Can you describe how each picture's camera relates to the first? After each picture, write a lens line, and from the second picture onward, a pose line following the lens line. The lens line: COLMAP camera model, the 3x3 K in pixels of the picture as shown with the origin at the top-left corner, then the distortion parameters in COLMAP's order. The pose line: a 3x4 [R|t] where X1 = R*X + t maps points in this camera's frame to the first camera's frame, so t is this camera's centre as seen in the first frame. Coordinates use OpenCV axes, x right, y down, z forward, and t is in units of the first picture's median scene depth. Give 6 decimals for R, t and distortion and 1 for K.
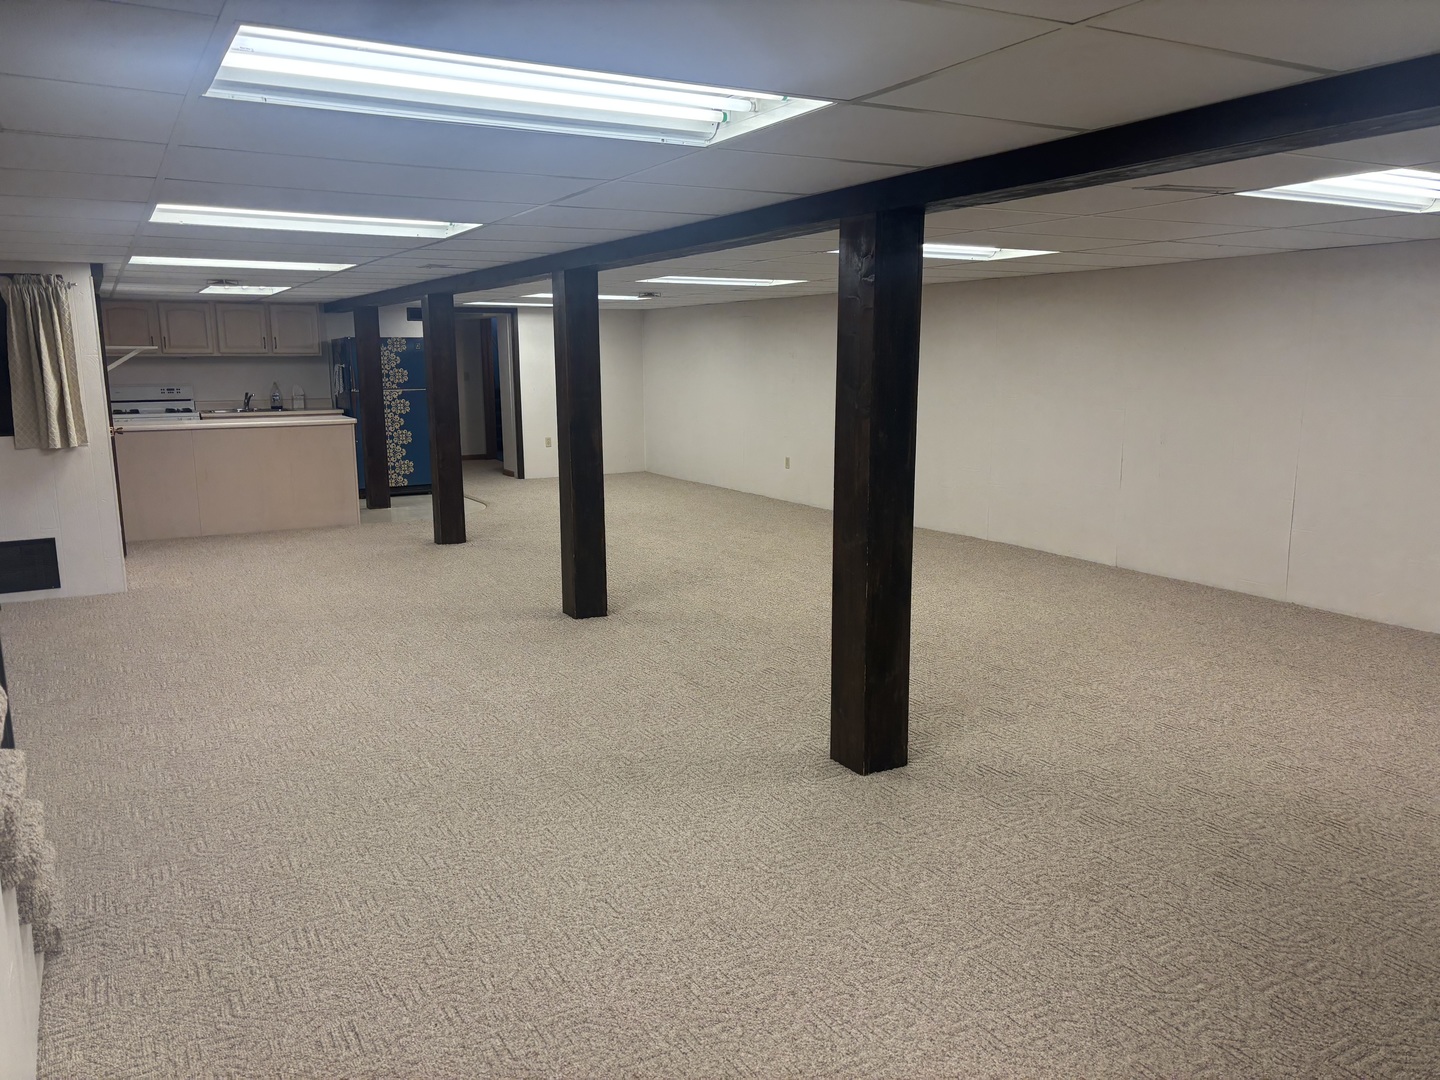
lens RADIAL K [[1087.2, 0, 726.1], [0, 1087.2, 541.6], [0, 0, 1]] dist [0.056930, -0.064849]
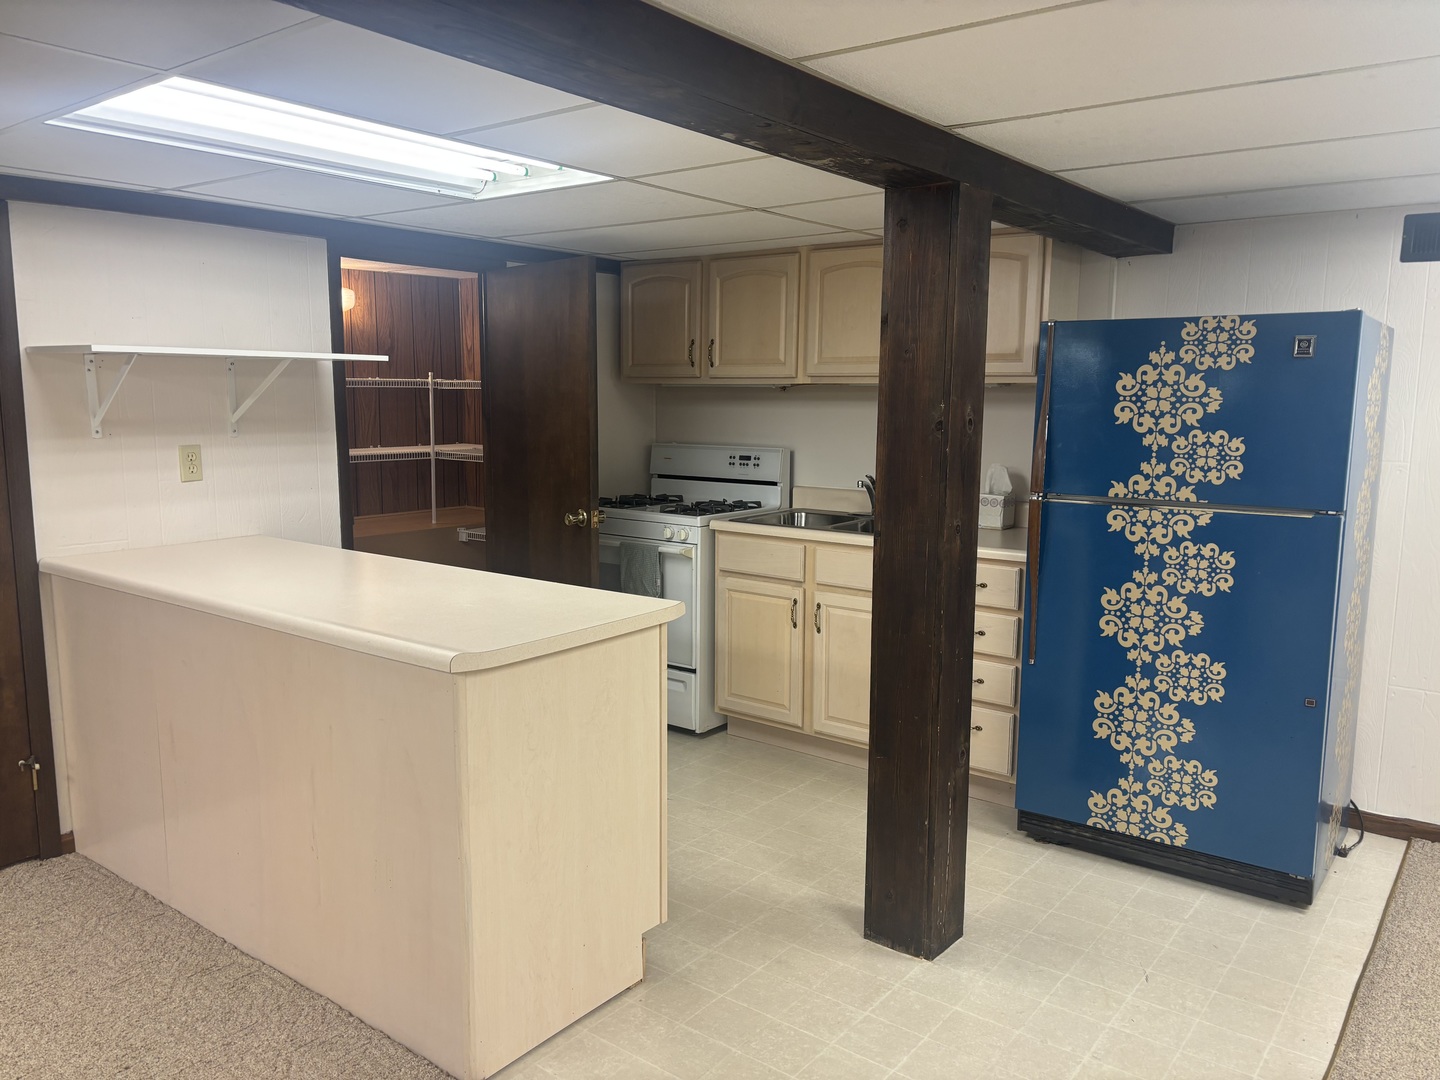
lens RADIAL K [[1081.7, 0, 718.1], [0, 1081.7, 545.7], [0, 0, 1]] dist [0.054905, -0.067111]
pose [[0.392394, 0.141130, -0.908906, -0.098589], [-0.169283, 0.982360, 0.079452, -0.131572], [0.904085, 0.122686, 0.409363, 0.784505]]
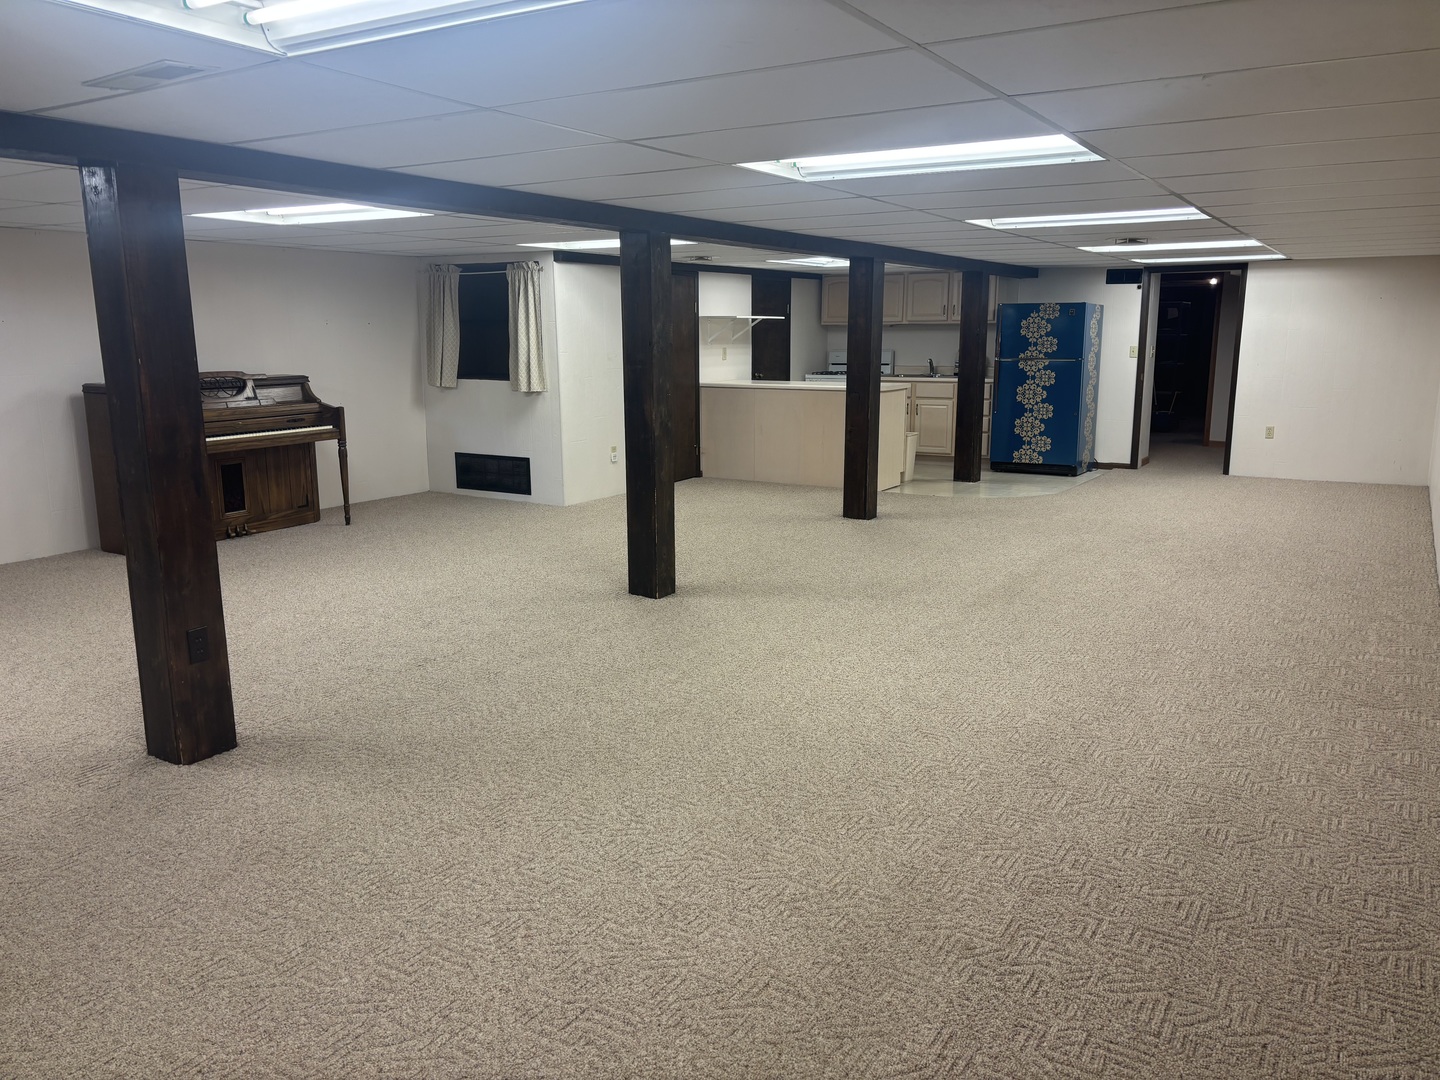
lens RADIAL K [[1087.2, 0, 726.1], [0, 1087.2, 541.6], [0, 0, 1]] dist [0.056930, -0.064849]
pose [[0.487861, 0.174879, -0.855225, 0.389927], [-0.150192, 0.981933, 0.115112, -0.053845], [0.859904, 0.072289, 0.505312, 0.311161]]
